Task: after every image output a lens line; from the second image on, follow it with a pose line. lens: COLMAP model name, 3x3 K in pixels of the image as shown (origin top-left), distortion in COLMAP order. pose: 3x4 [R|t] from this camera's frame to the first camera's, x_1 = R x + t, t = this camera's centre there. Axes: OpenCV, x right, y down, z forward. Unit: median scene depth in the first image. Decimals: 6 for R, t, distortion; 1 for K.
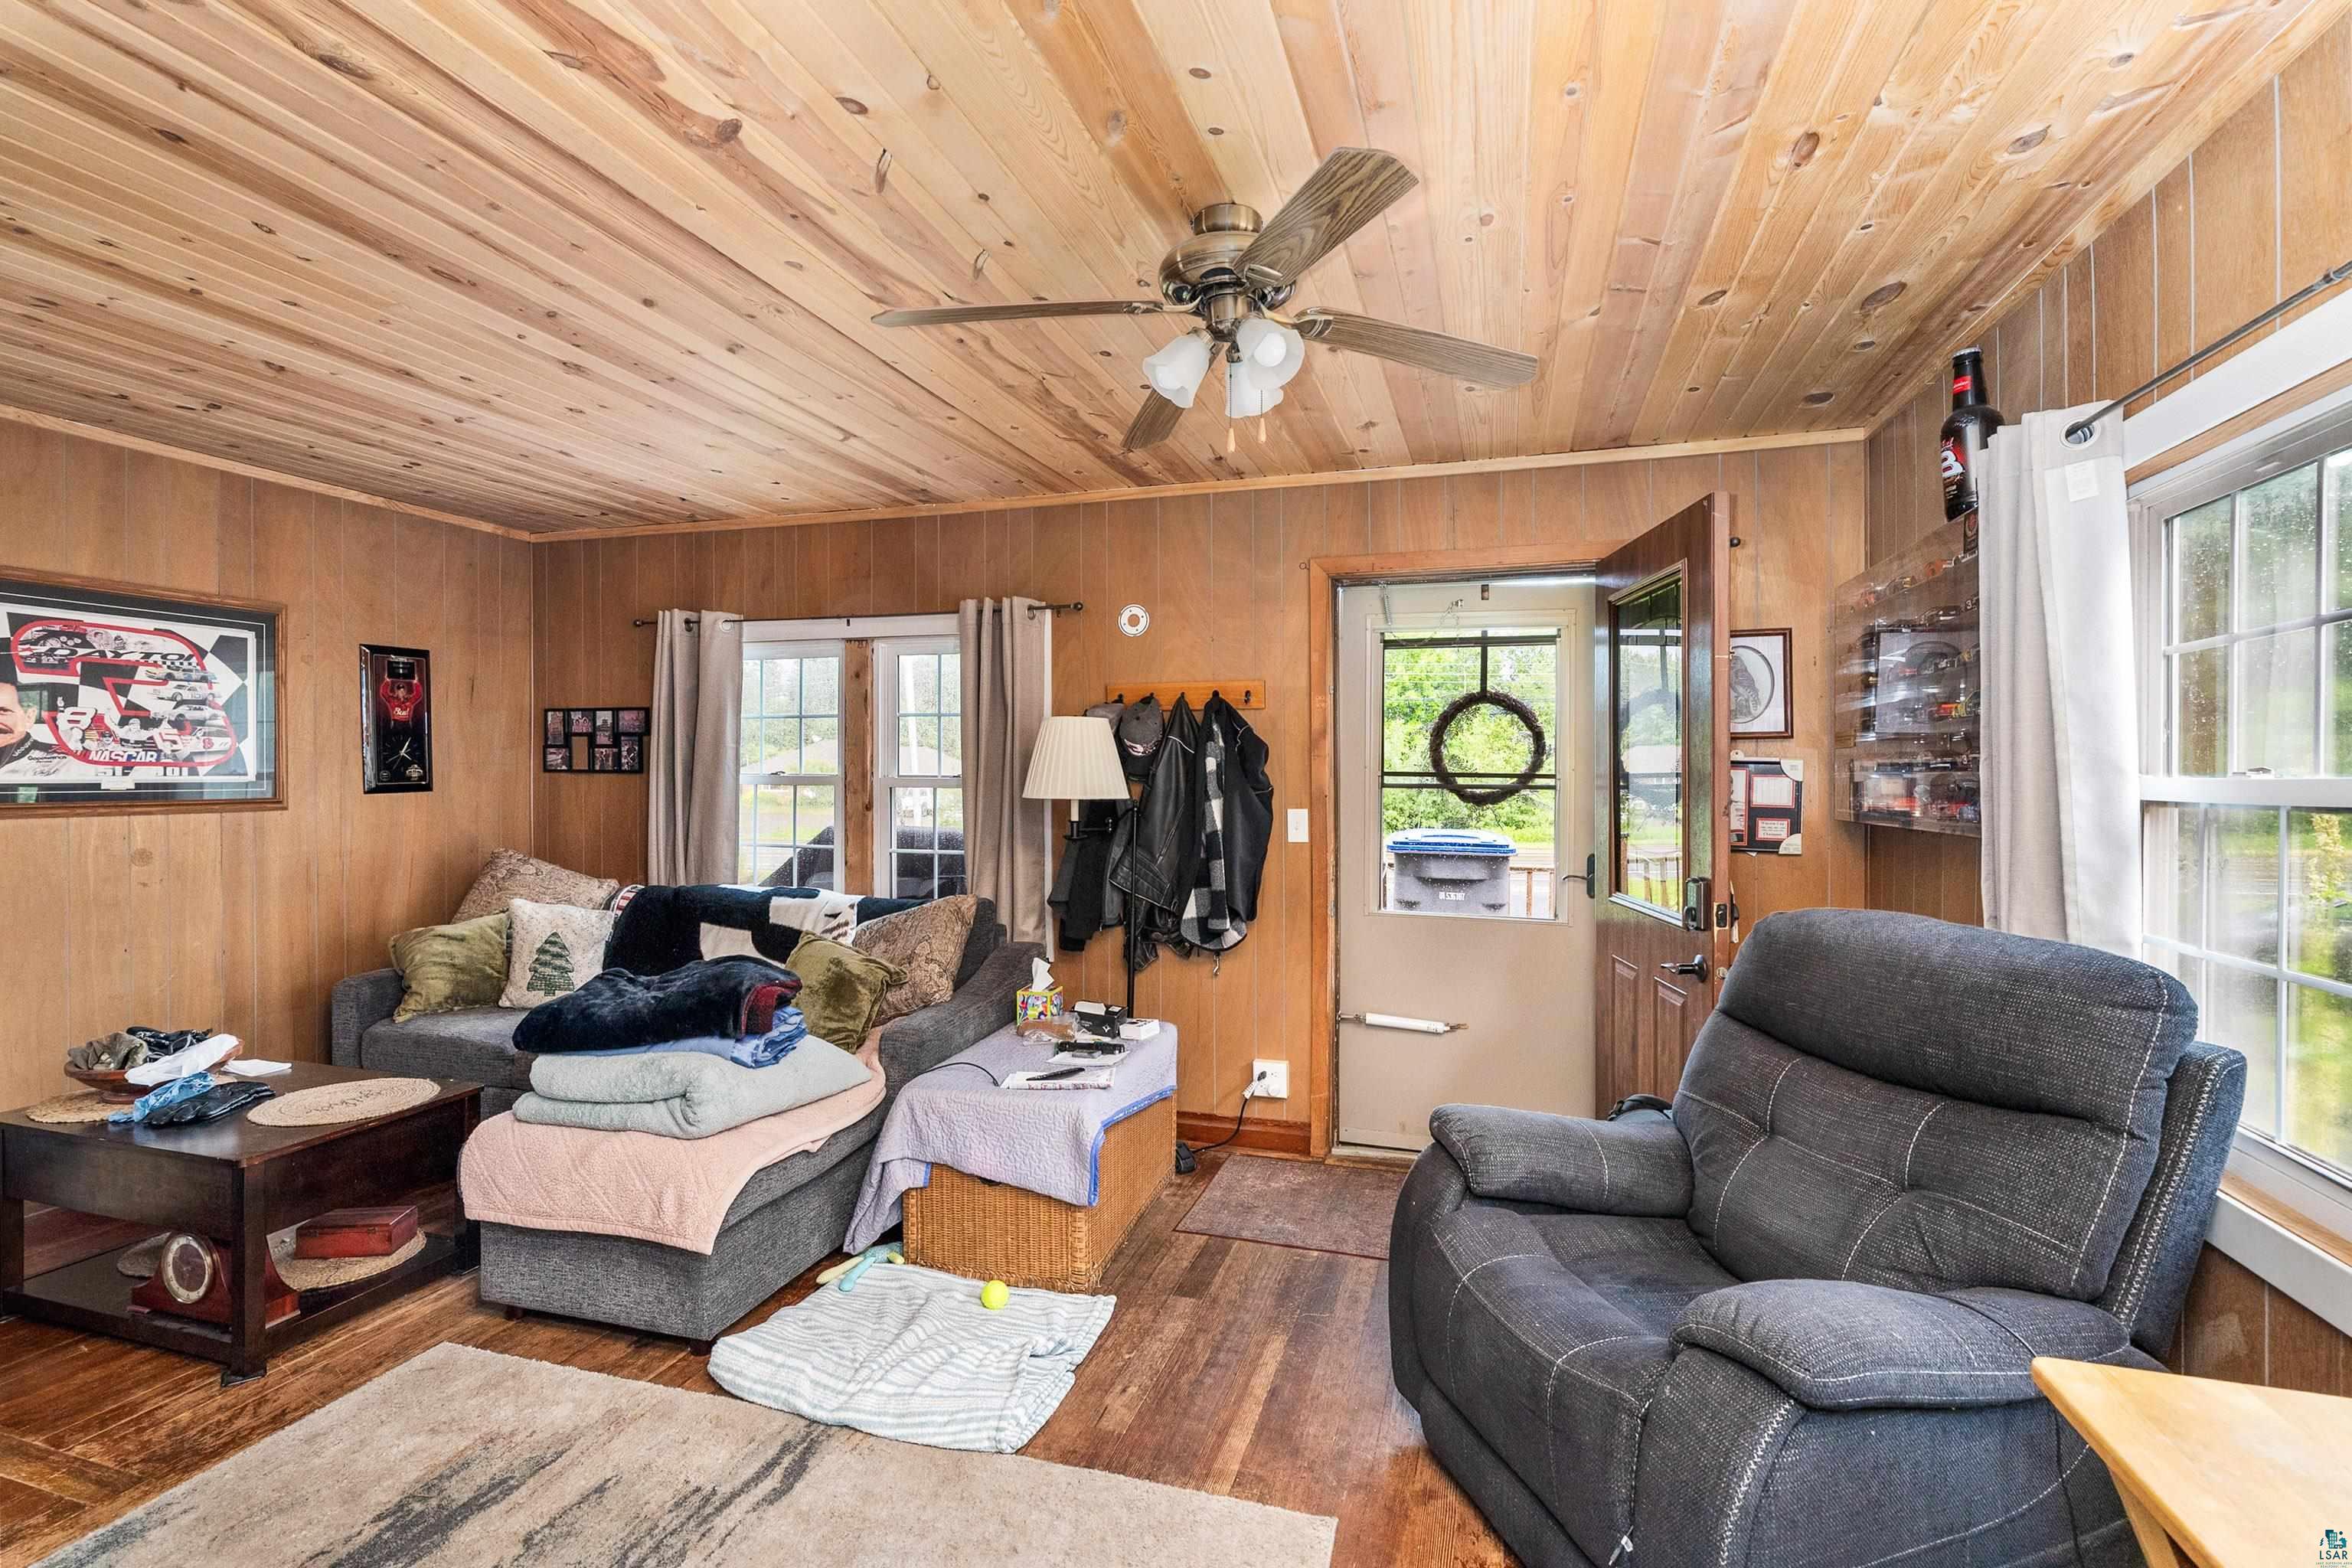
lens RADIAL K [[1073.9, 0, 1161.4], [0, 1073.9, 775.5], [0, 0, 1]] dist [-0.000944, 0.000318]
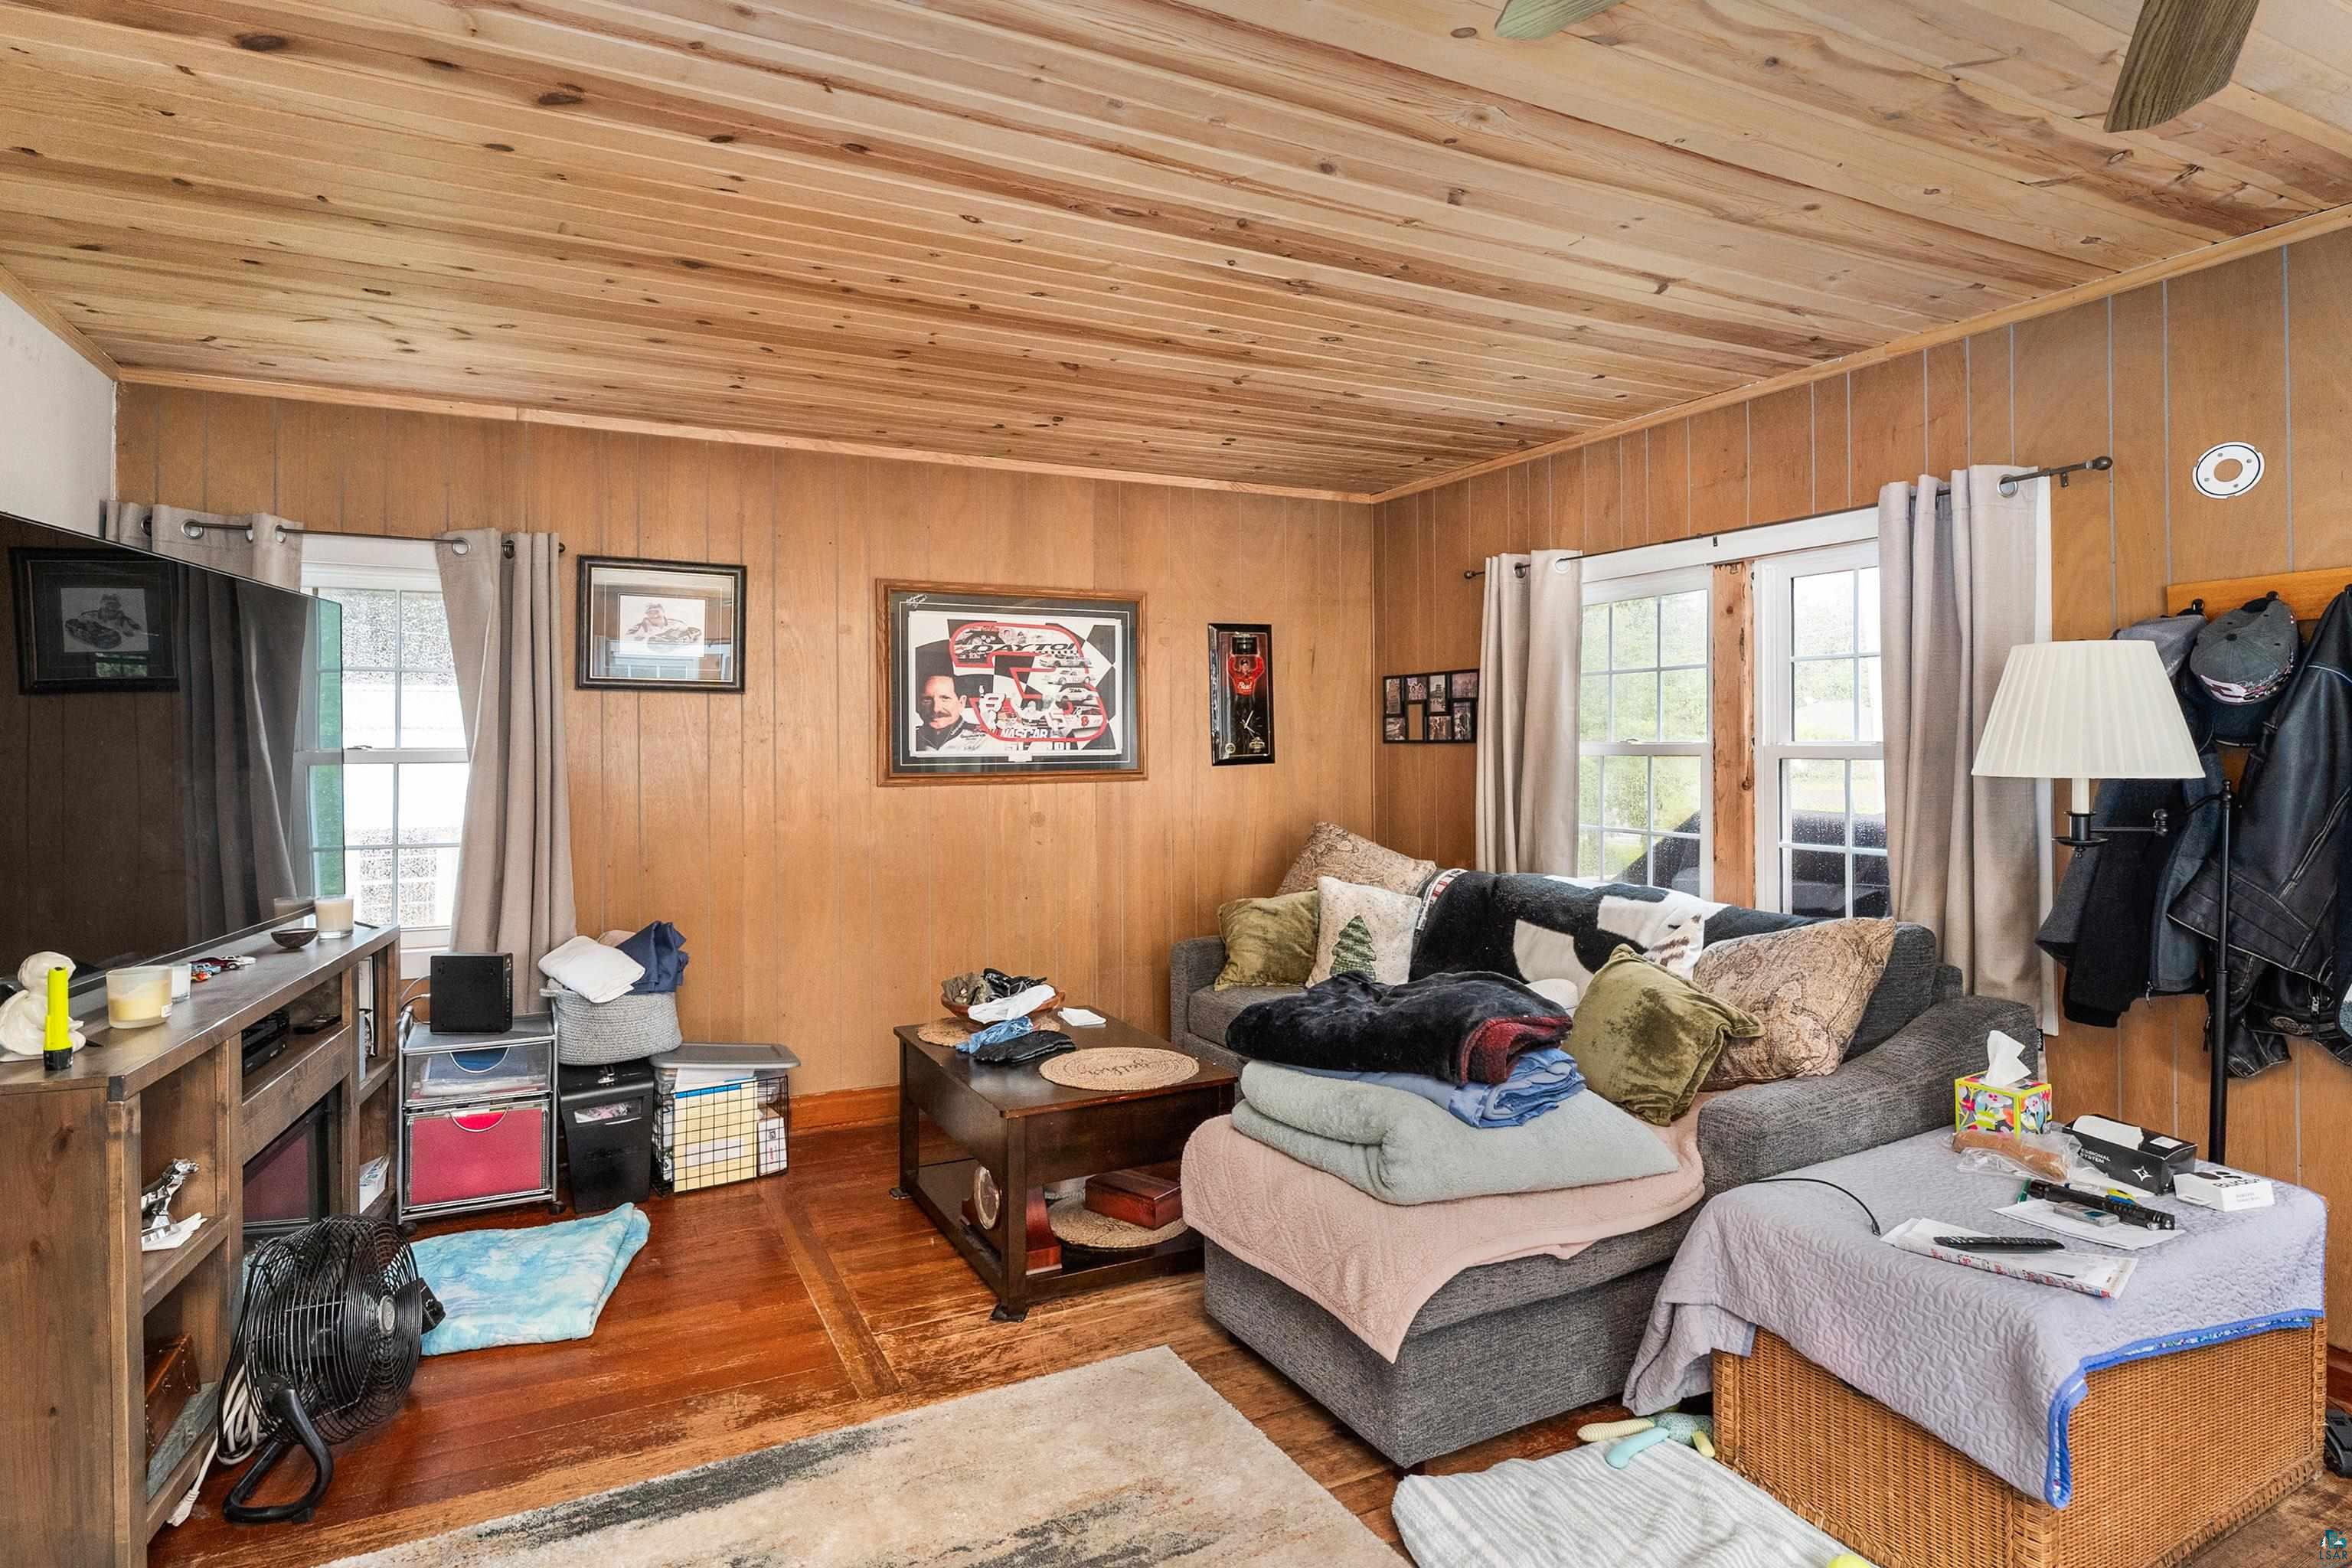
lens RADIAL K [[1137.8, 0, 1175.7], [0, 1137.8, 748.6], [0, 0, 1]] dist [-0.004252, 0.000413]
pose [[0.675093, -0.007752, -0.737692, 0.062344], [0.009644, 0.999952, -0.001682, 0.002199], [0.737670, -0.005979, 0.675135, 0.253348]]
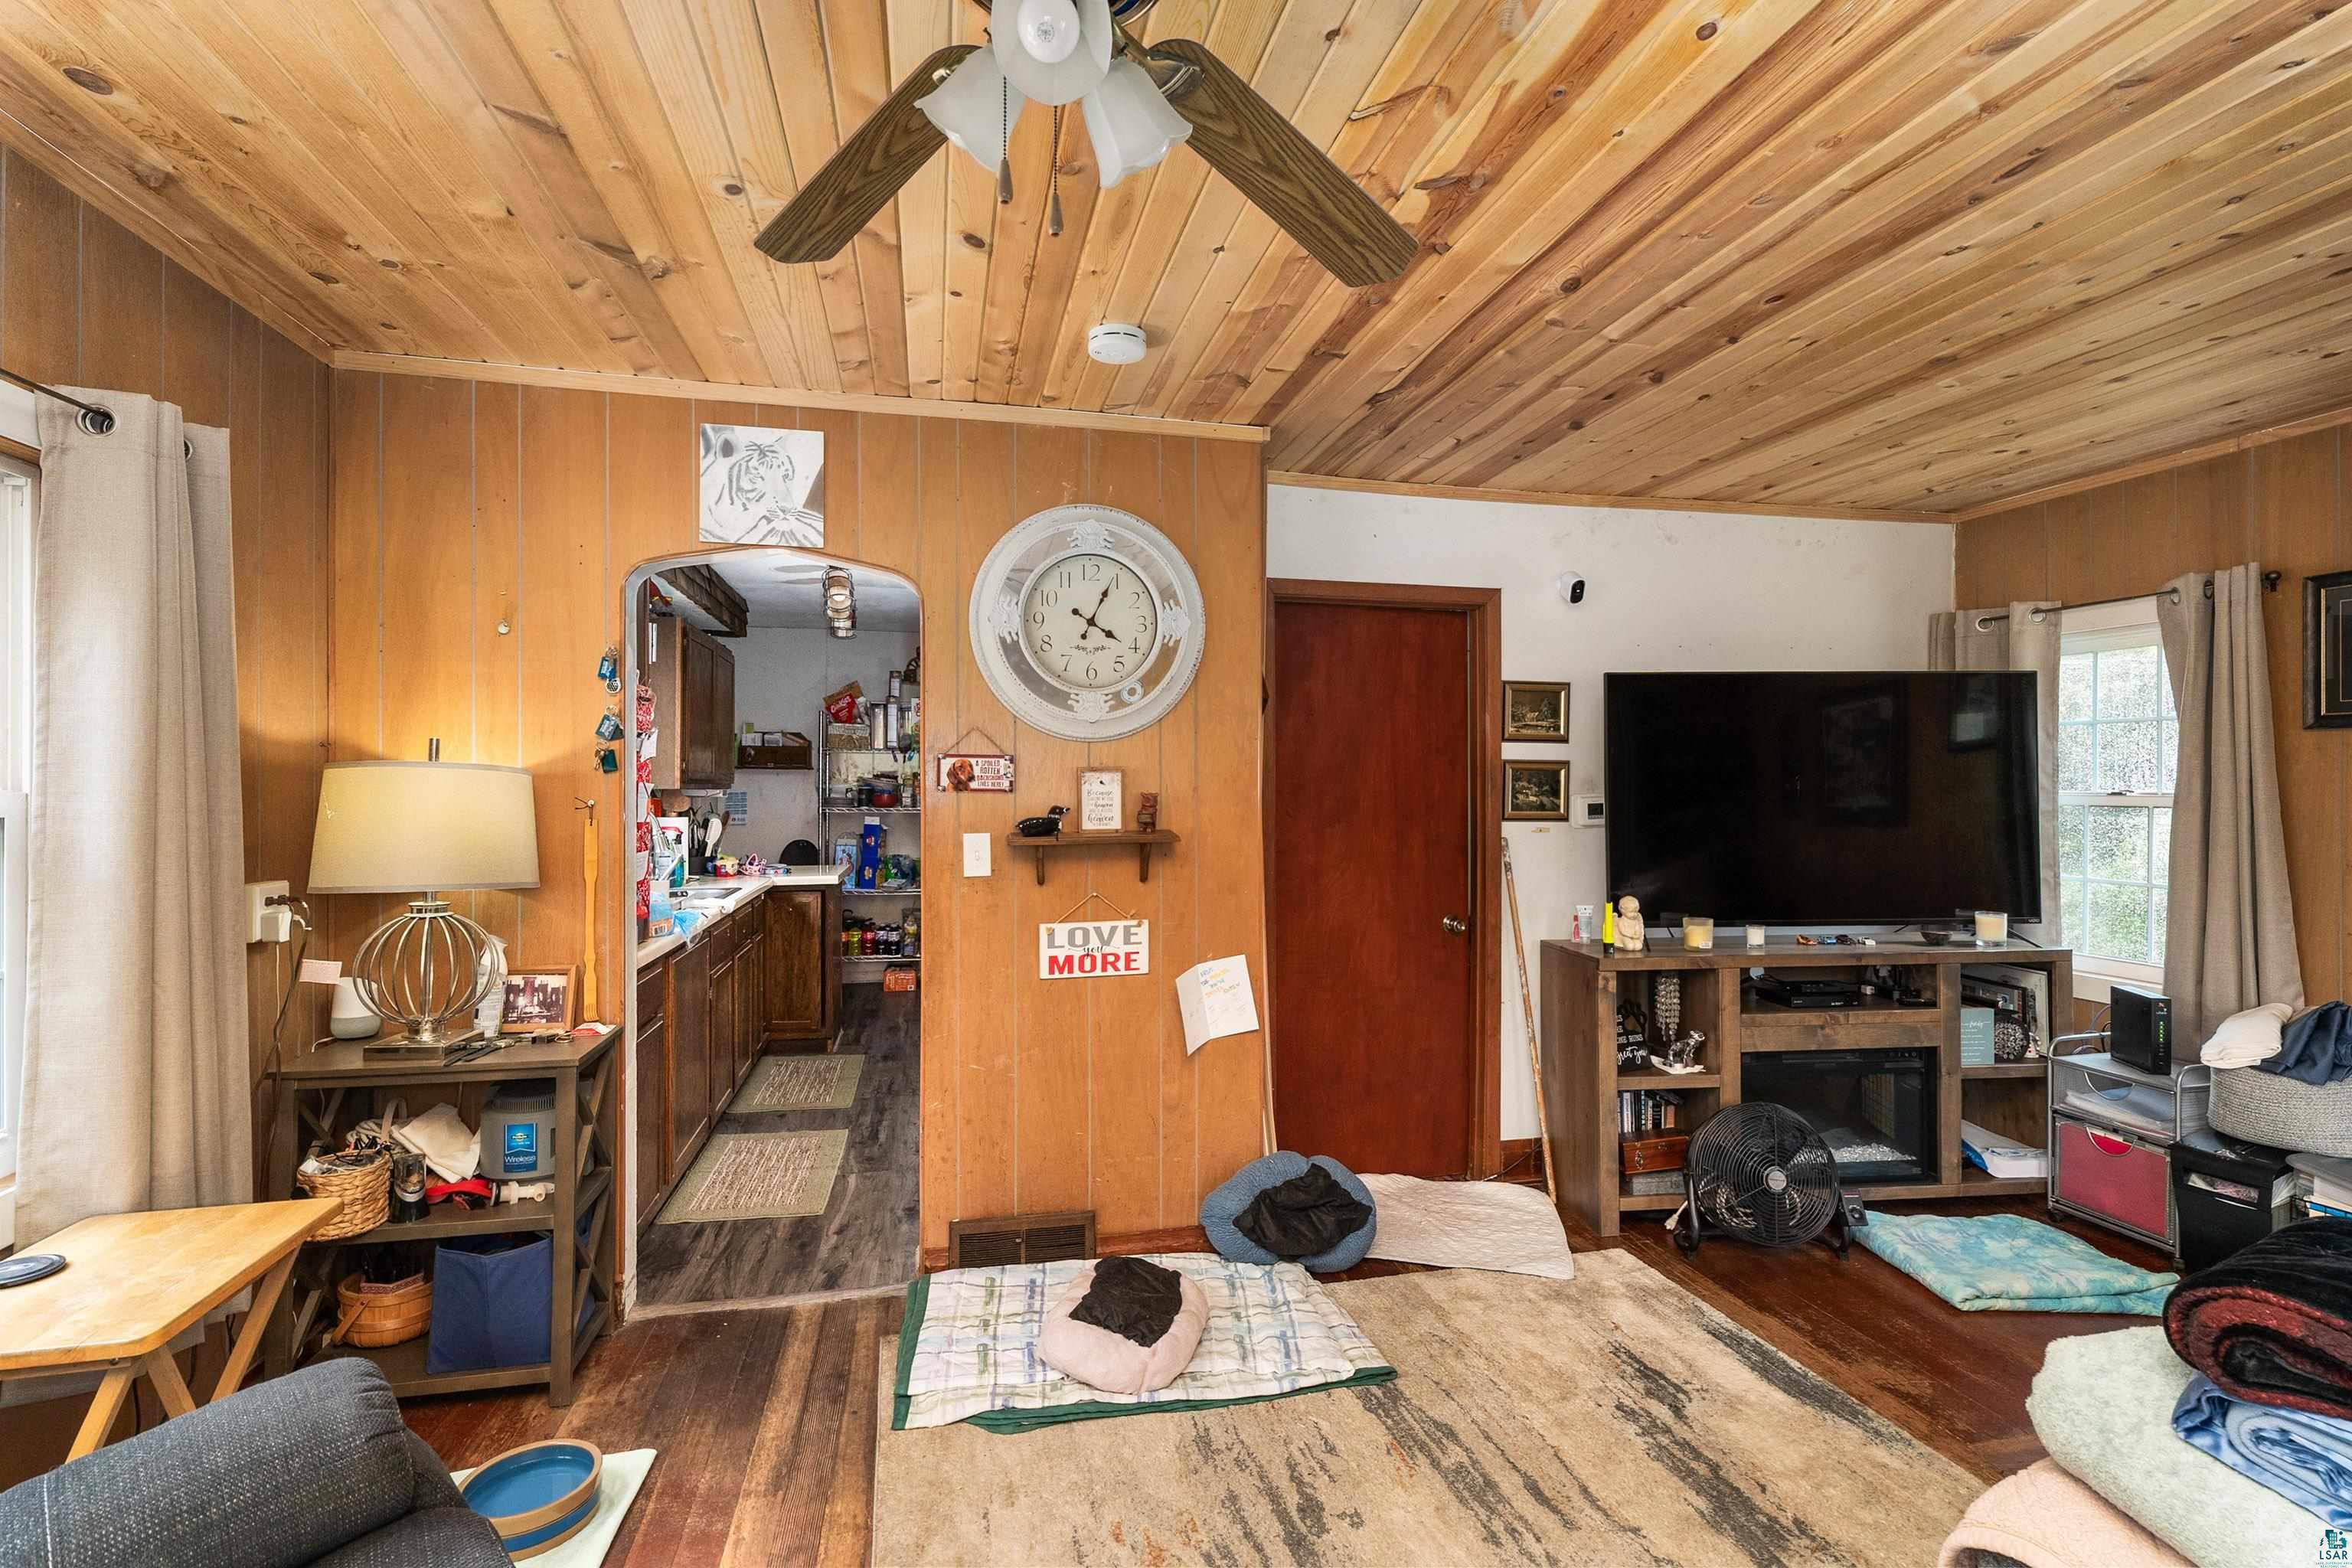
lens RADIAL K [[1073.9, 0, 1161.4], [0, 1073.9, 775.5], [0, 0, 1]] dist [-0.000944, 0.000318]
pose [[-0.867235, -0.014426, -0.497689, 0.180272], [-0.008513, 0.999864, -0.014149, -0.000479], [0.497826, -0.008034, -0.867240, 0.900282]]
